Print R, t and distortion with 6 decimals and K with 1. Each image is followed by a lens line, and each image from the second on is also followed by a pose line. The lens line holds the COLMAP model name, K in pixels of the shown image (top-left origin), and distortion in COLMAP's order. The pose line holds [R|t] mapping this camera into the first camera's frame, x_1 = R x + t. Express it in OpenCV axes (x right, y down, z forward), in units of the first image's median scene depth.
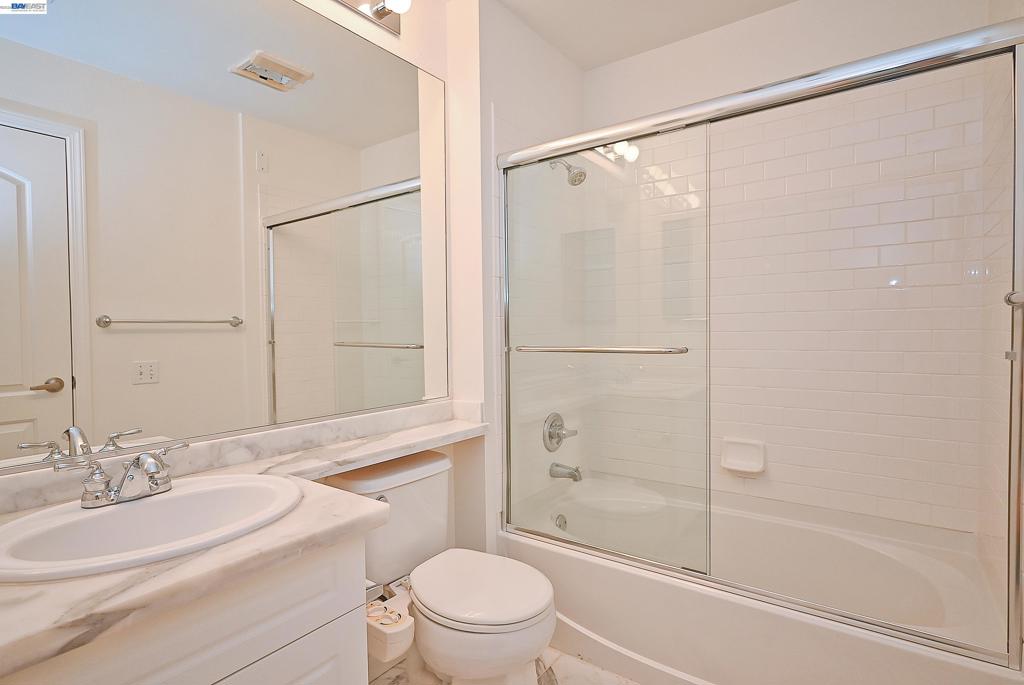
lens RADIAL K [[513.3, 0, 512.0], [0, 513.3, 342.5], [0, 0, 1]] dist [-0.002404, 0.000827]
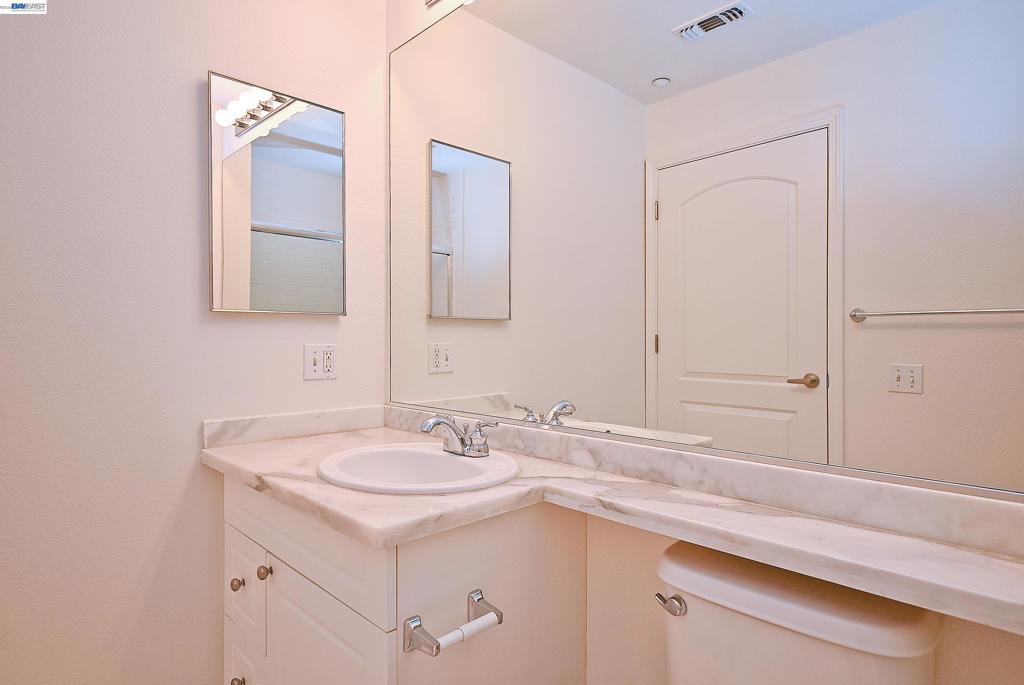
lens RADIAL K [[556.2, 0, 512.0], [0, 556.2, 342.5], [0, 0, 1]] dist [-0.002278, -0.000190]
pose [[-0.140911, 0.019813, -0.989824, 0.397676], [-0.025876, 0.999384, 0.023688, -0.003440], [0.989684, 0.028950, -0.140311, 0.876805]]
